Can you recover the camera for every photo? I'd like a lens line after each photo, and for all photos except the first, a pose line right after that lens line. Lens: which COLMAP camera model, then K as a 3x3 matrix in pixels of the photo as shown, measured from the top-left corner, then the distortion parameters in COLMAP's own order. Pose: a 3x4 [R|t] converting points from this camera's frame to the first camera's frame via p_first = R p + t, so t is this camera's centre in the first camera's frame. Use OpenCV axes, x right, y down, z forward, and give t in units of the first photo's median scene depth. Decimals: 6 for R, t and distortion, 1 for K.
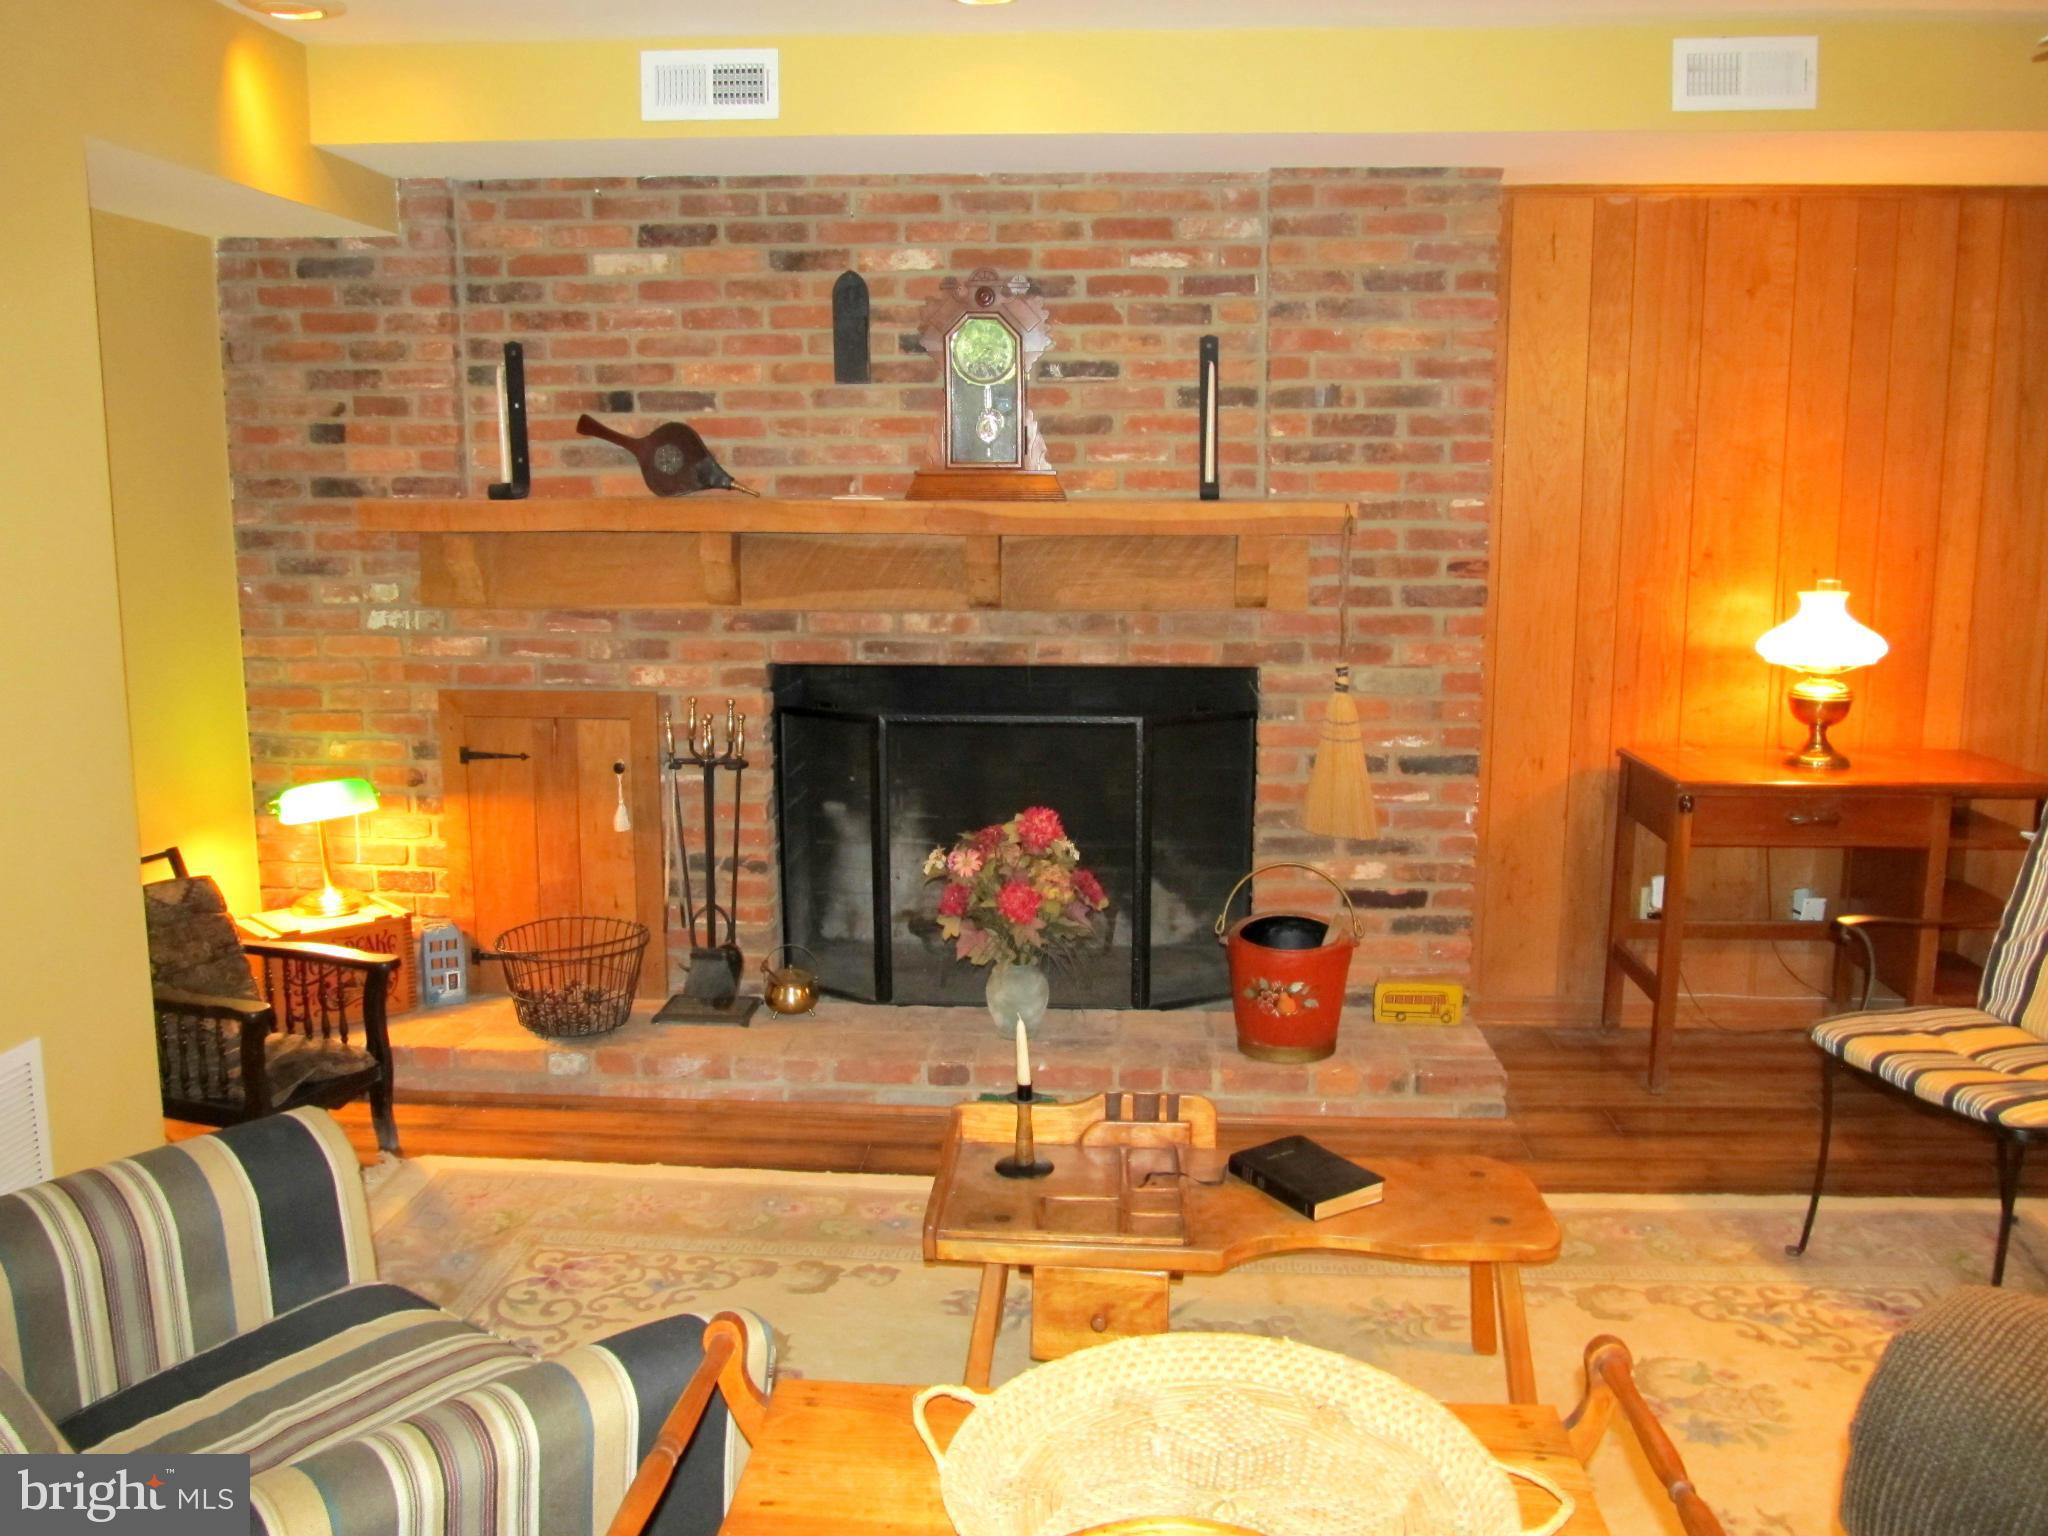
lens RADIAL K [[1700.4, 0, 1024.0], [0, 1700.4, 768.0], [0, 0, 1]] dist [-0.055091, 0.006419]
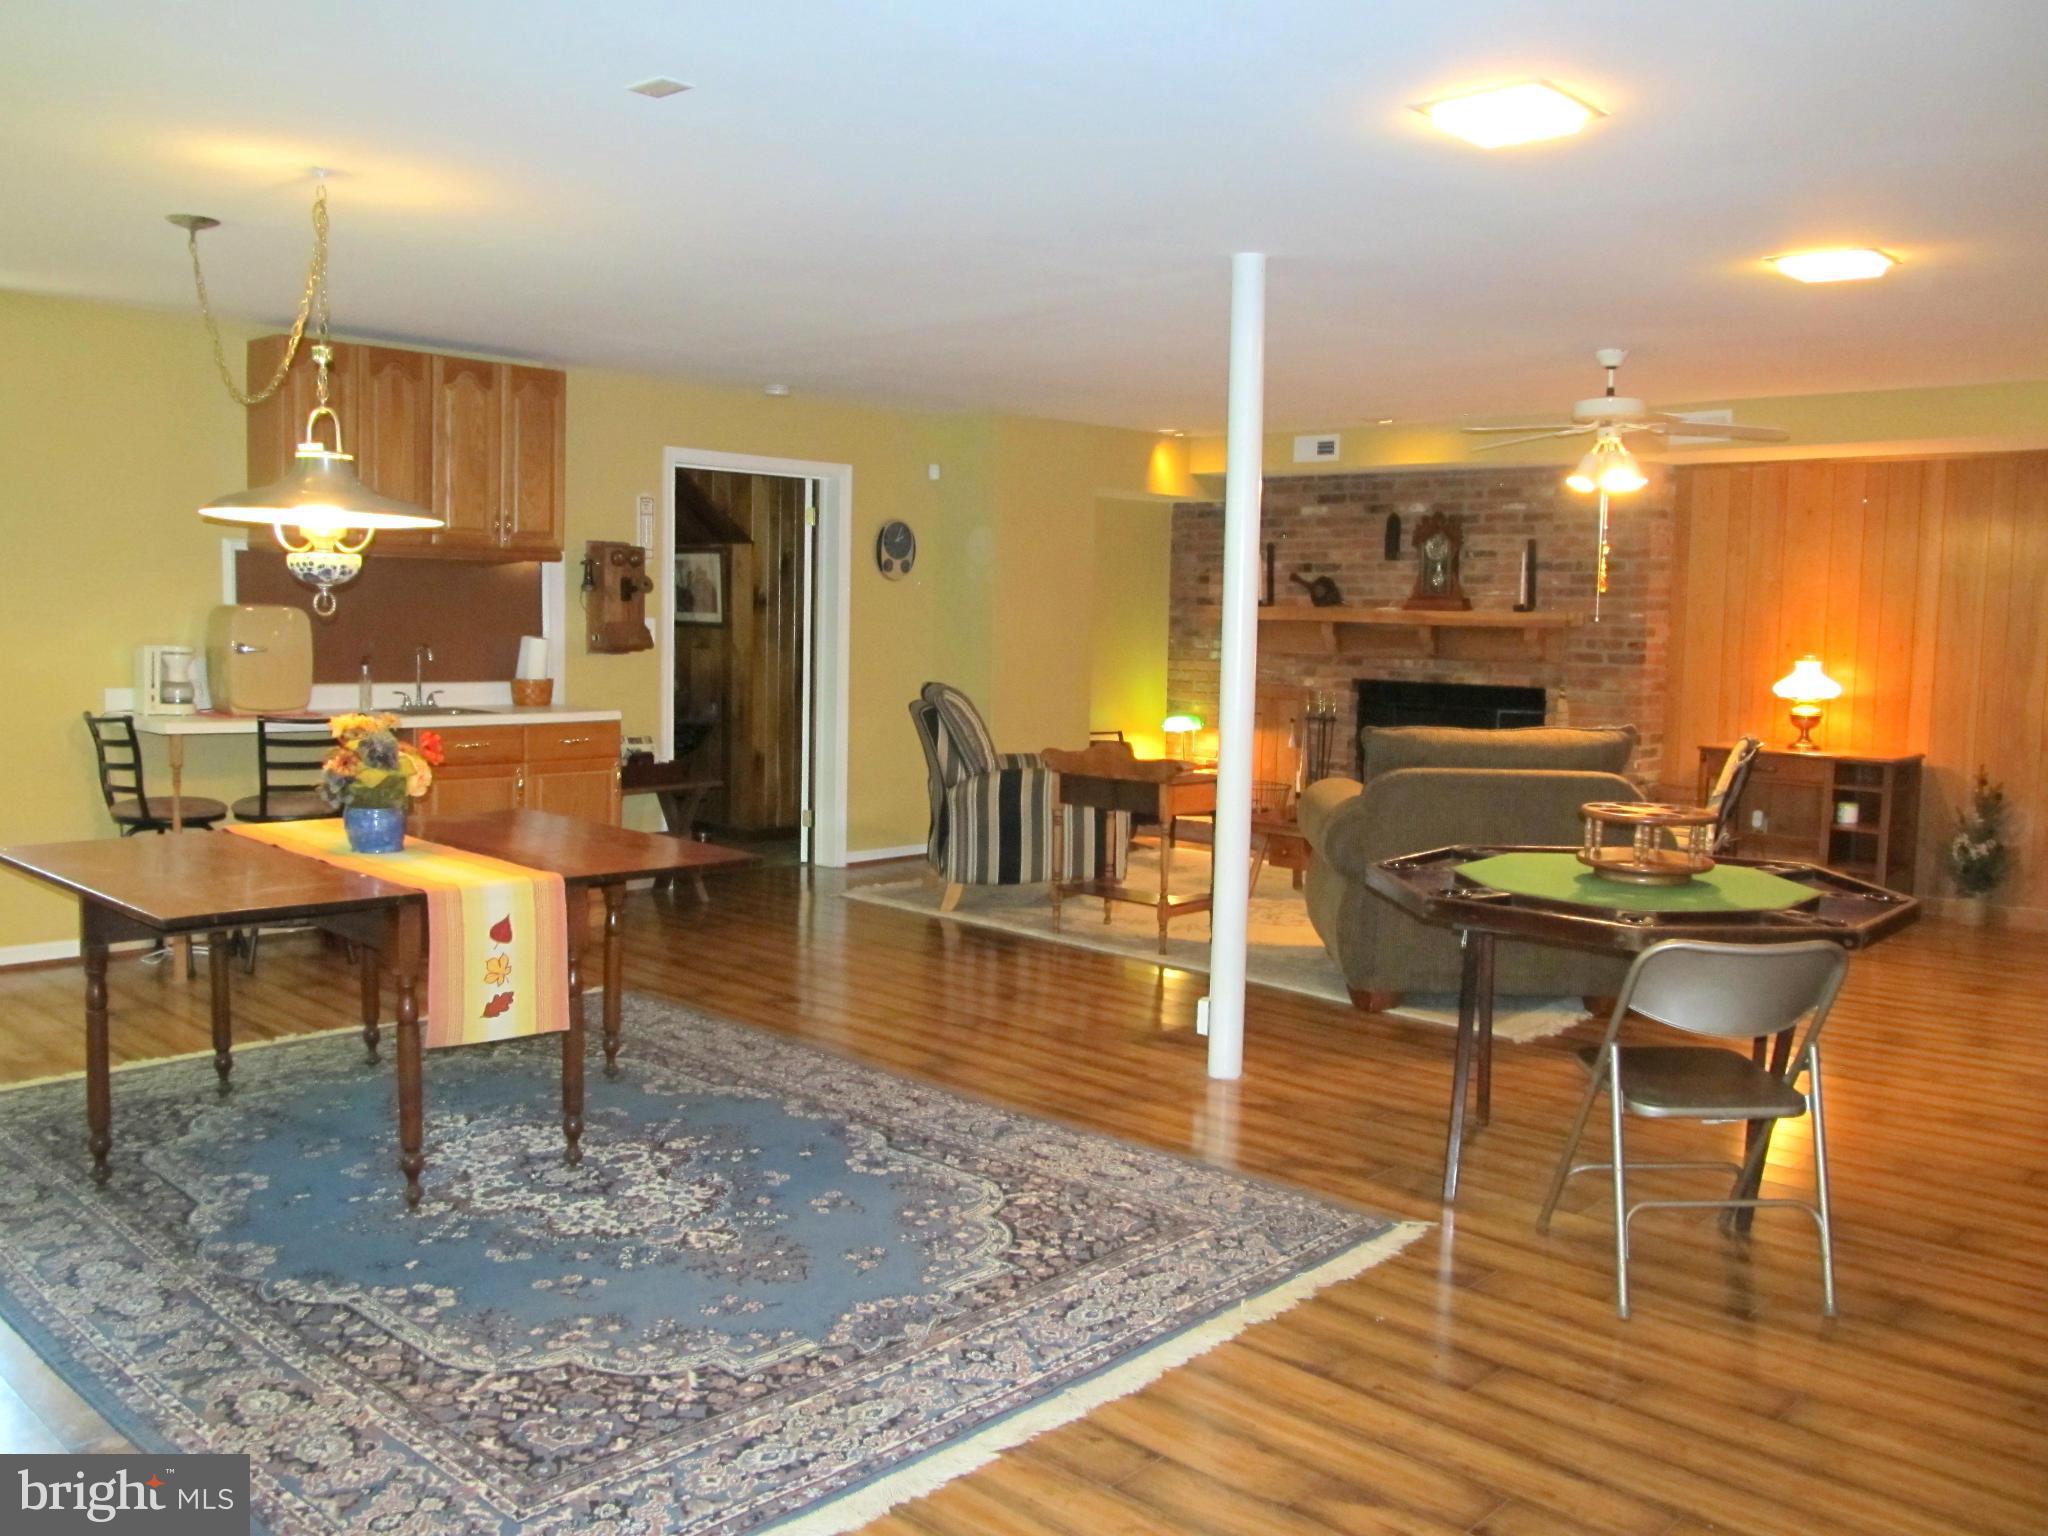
lens RADIAL K [[1700.4, 0, 1024.0], [0, 1700.4, 768.0], [0, 0, 1]] dist [-0.055091, 0.006419]
pose [[0.763312, 0.073229, -0.641866, 1.033770], [-0.119687, 0.992385, -0.029114, 0.185691], [0.634846, 0.099046, 0.766264, -1.083934]]
